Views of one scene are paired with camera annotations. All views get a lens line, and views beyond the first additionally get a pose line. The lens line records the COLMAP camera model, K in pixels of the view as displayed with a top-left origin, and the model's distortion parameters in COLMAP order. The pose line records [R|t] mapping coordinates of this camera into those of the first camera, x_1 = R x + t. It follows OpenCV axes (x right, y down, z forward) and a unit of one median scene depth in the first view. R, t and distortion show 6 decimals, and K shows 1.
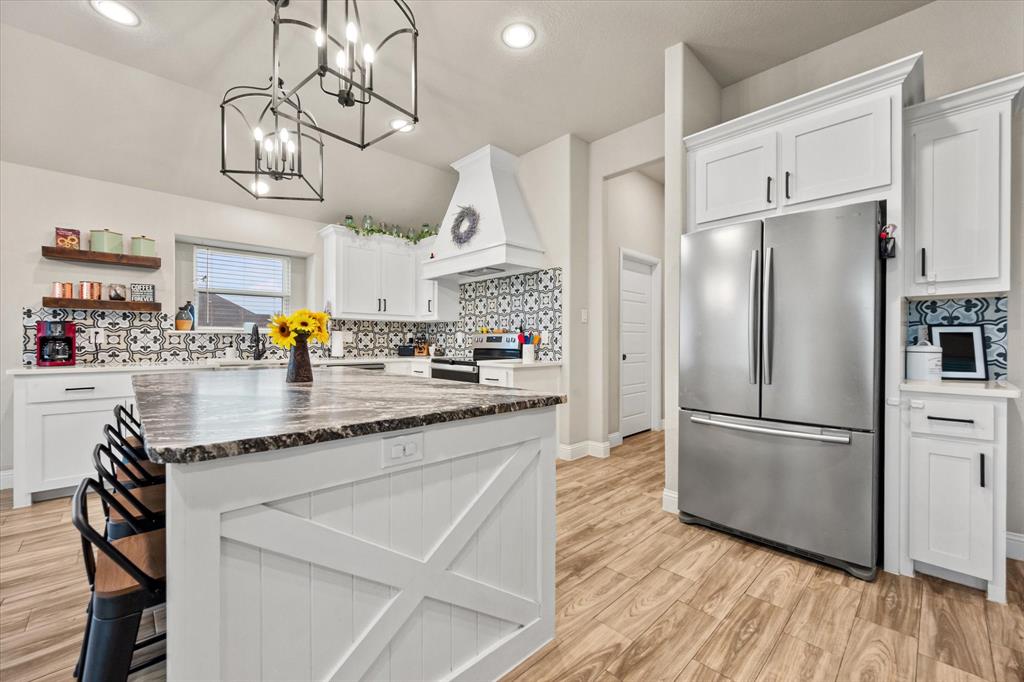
lens RADIAL K [[415.7, 0, 512.0], [0, 415.7, 341.0], [0, 0, 1]] dist [-0.013190, 0.000037]
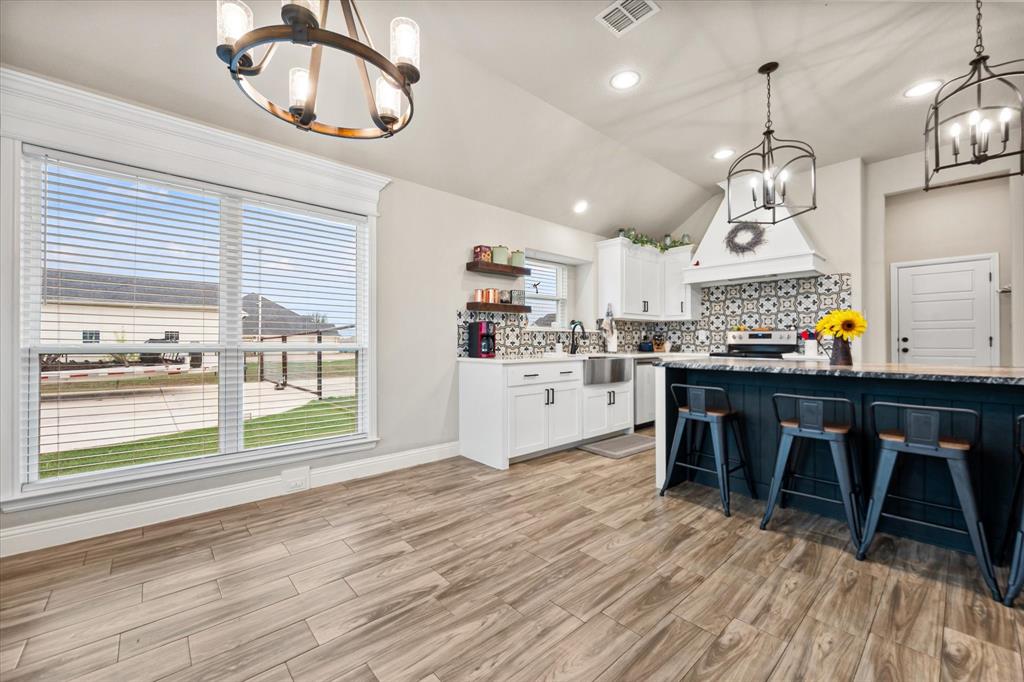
lens RADIAL K [[407.6, 0, 544.1], [0, 407.6, 338.3], [0, 0, 1]] dist [-0.000260, 0.000271]
pose [[0.998601, -0.002434, -0.052826, -0.603167], [0.002169, 0.999985, -0.005075, 0.006617], [0.052837, 0.004954, 0.998591, -0.151781]]
